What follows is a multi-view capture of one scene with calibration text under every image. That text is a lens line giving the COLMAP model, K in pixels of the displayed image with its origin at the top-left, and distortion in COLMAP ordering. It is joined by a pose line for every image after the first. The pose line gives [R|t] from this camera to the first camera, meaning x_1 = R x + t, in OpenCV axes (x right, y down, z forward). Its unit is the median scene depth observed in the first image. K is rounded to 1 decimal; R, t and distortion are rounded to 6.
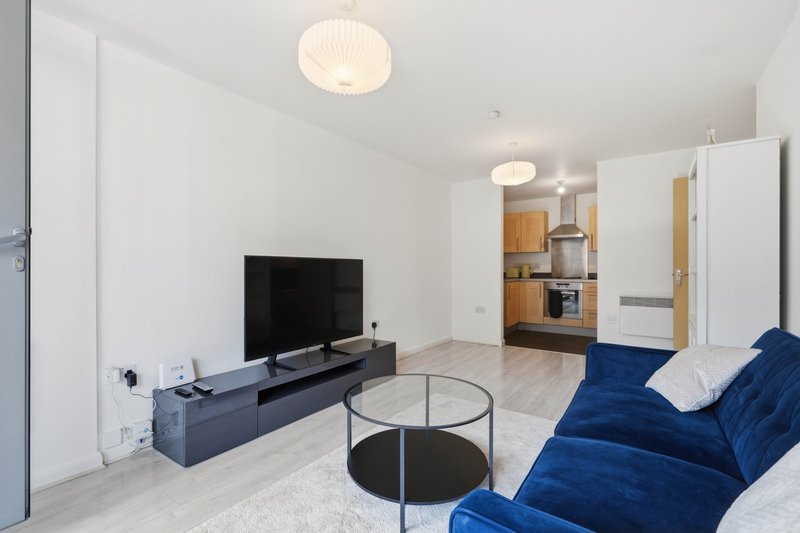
lens RADIAL K [[363.9, 0, 397.3], [0, 363.9, 265.3], [0, 0, 1]] dist [-0.003229, -0.000125]
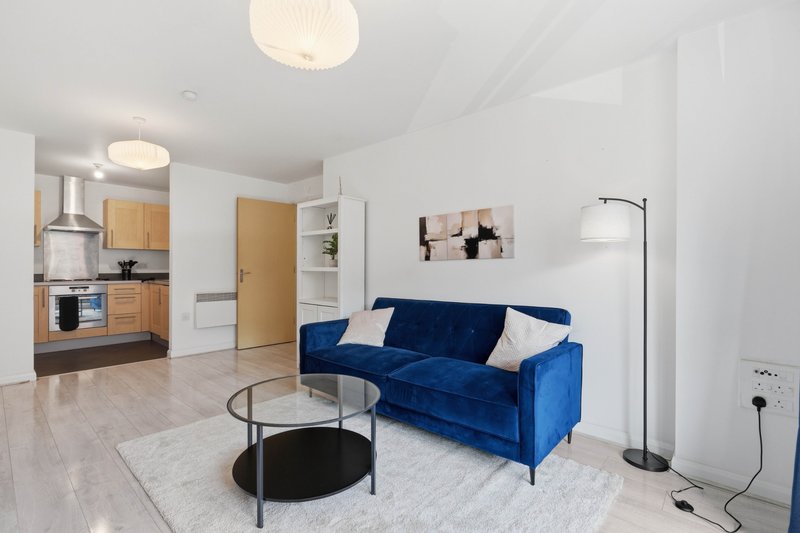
lens RADIAL K [[368.2, 0, 399.7], [0, 368.2, 267.3], [0, 0, 1]] dist [-0.001813, -0.000163]
pose [[0.110138, -0.000904, 0.993916, -0.296454], [-0.005962, 0.999981, 0.001570, 0.000768], [-0.993898, -0.006099, 0.110130, 0.203640]]
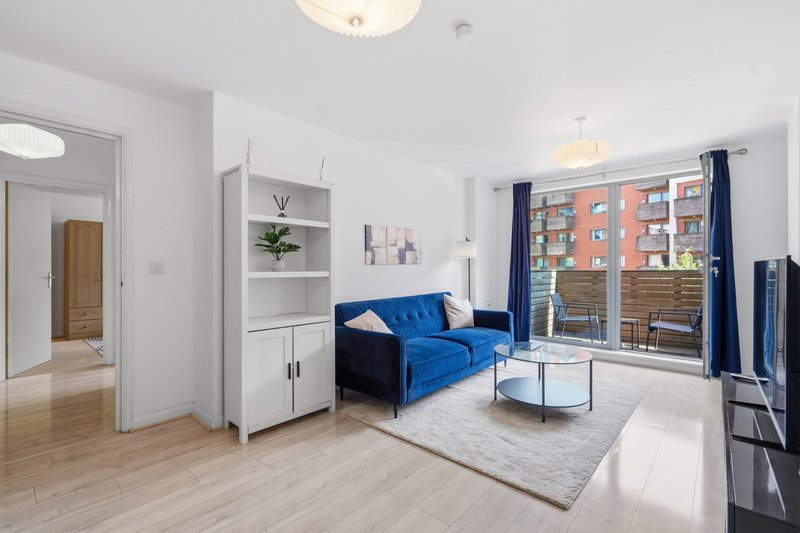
lens RADIAL K [[368.2, 0, 399.7], [0, 368.2, 267.3], [0, 0, 1]] dist [-0.001813, -0.000163]
pose [[-0.992324, -0.002705, 0.123637, 0.153243], [-0.003416, 0.999979, -0.005538, -0.001054], [-0.123620, -0.005918, -0.992312, 0.859152]]
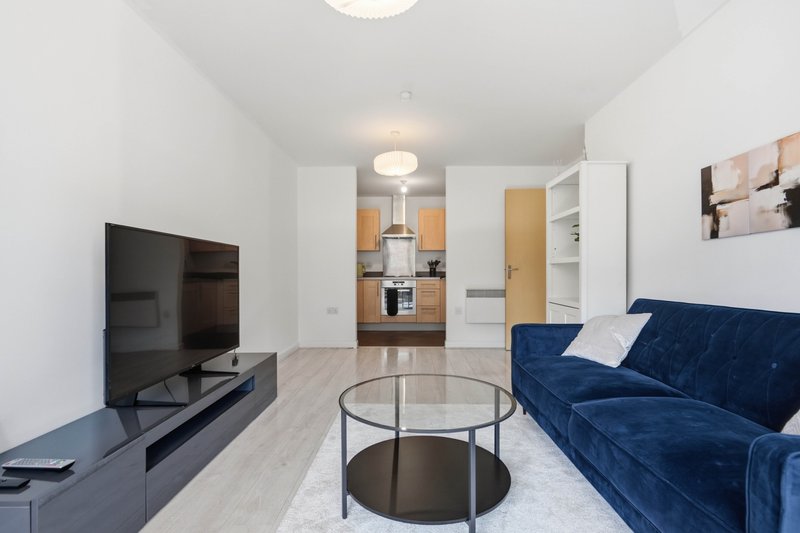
lens RADIAL K [[389.3, 0, 405.0], [0, 389.3, 270.6], [0, 0, 1]] dist [-0.000885, 0.000228]
pose [[0.822873, 0.000518, 0.568225, -0.160543], [0.000037, 1.000000, -0.000965, 0.021161], [-0.568226, 0.000816, 0.822872, 0.090242]]
